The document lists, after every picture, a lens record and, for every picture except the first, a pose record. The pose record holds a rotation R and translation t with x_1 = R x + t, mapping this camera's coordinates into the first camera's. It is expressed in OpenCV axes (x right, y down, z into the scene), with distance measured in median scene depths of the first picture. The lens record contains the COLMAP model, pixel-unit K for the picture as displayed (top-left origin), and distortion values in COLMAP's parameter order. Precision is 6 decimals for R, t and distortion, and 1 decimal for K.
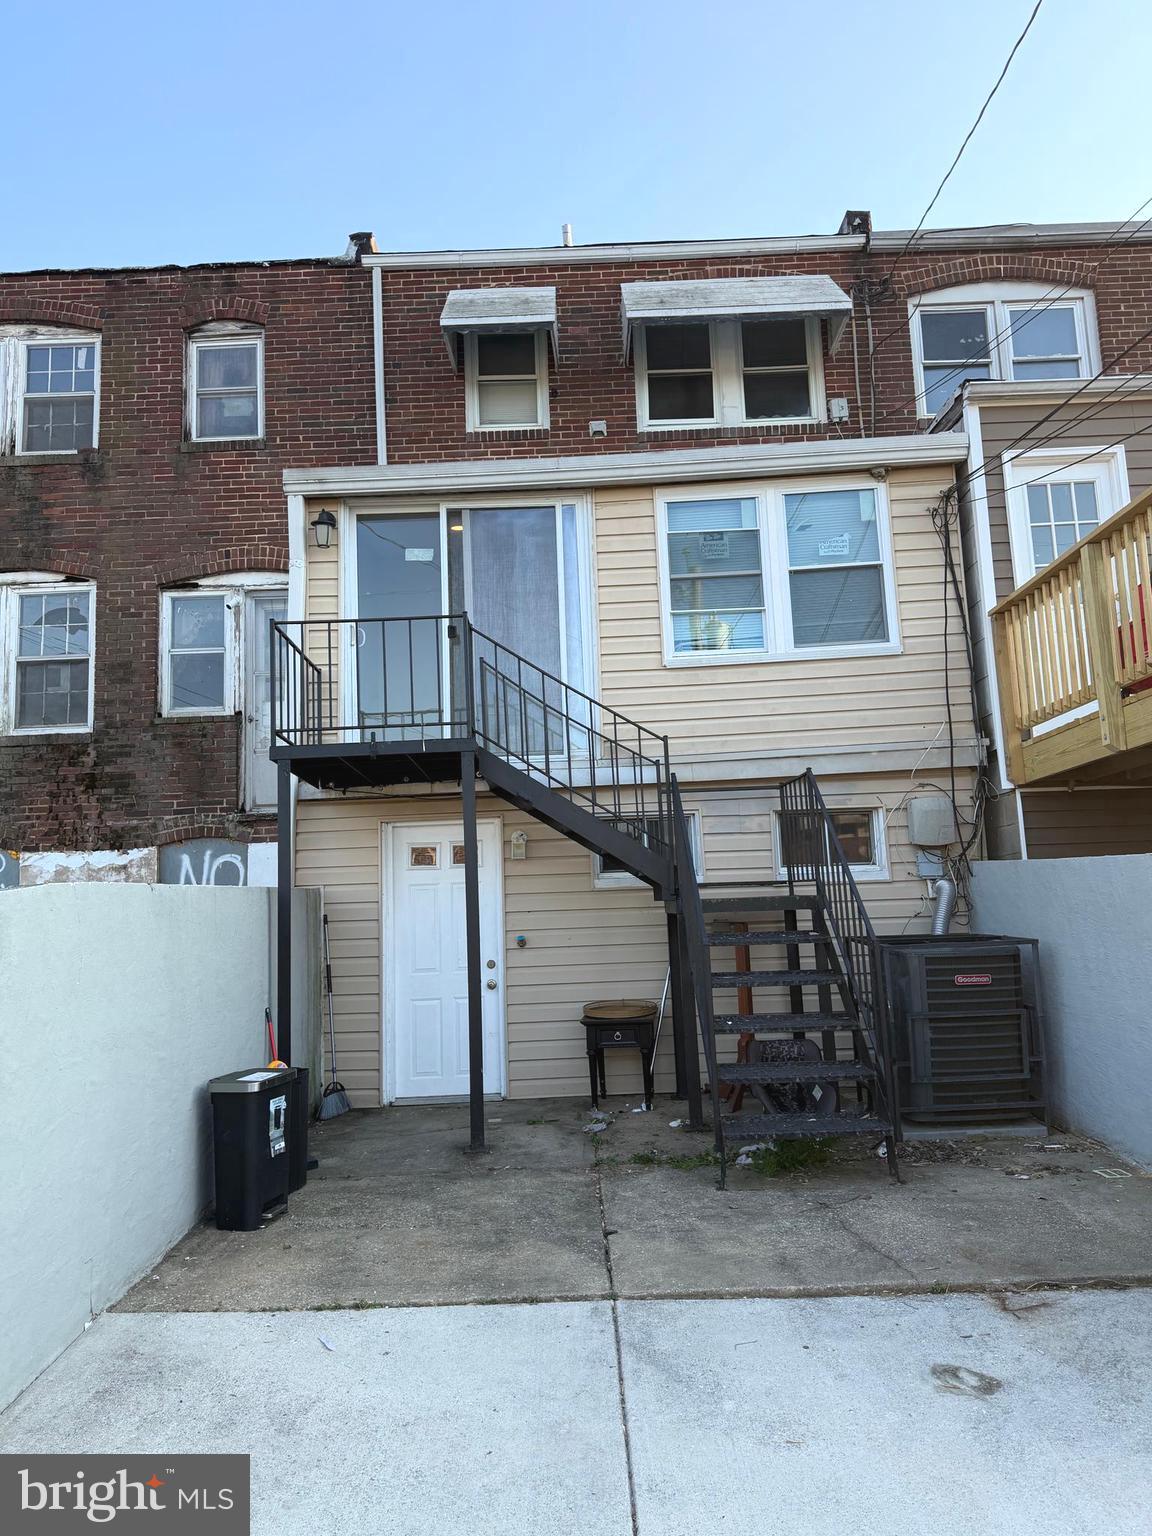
lens RADIAL K [[1080.3, 0, 586.3], [0, 1080.3, 772.5], [0, 0, 1]] dist [0.095120, -0.093318]
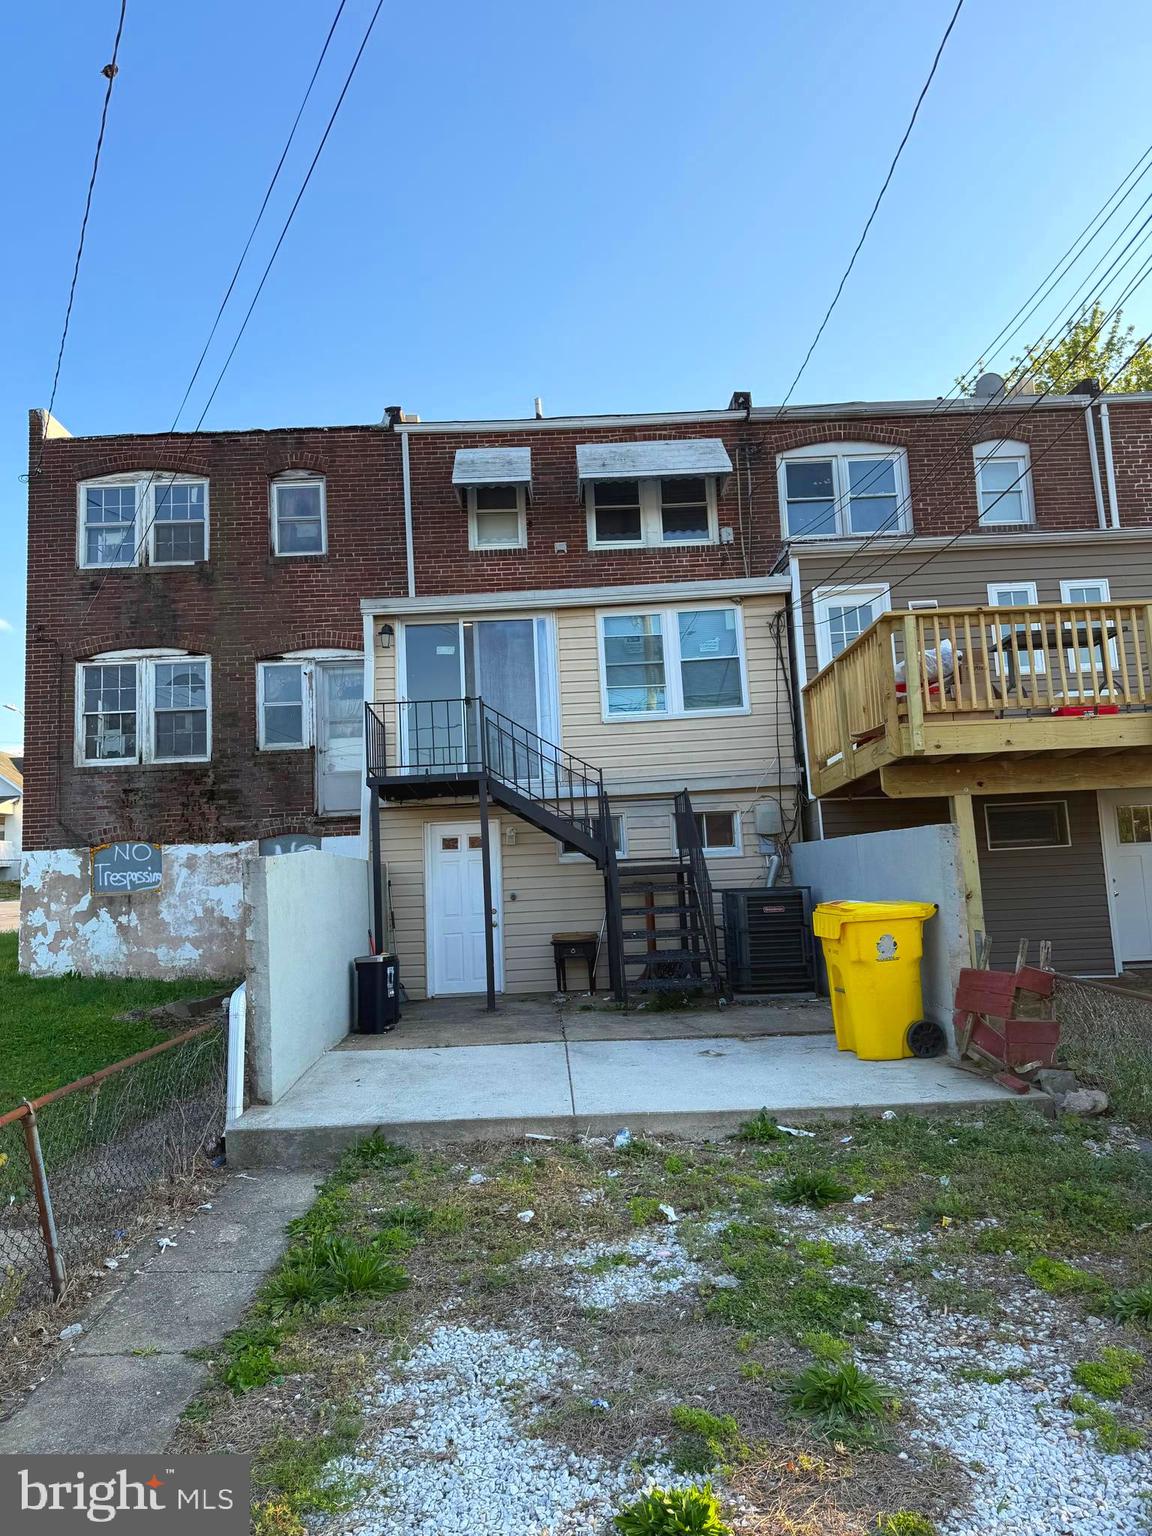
lens RADIAL K [[1080.3, 0, 586.3], [0, 1080.3, 772.5], [0, 0, 1]] dist [0.095120, -0.093318]
pose [[0.999618, -0.005335, 0.027107, 0.005029], [0.005317, 0.999986, 0.000745, -0.024167], [-0.027111, -0.000600, 0.999632, -0.536657]]
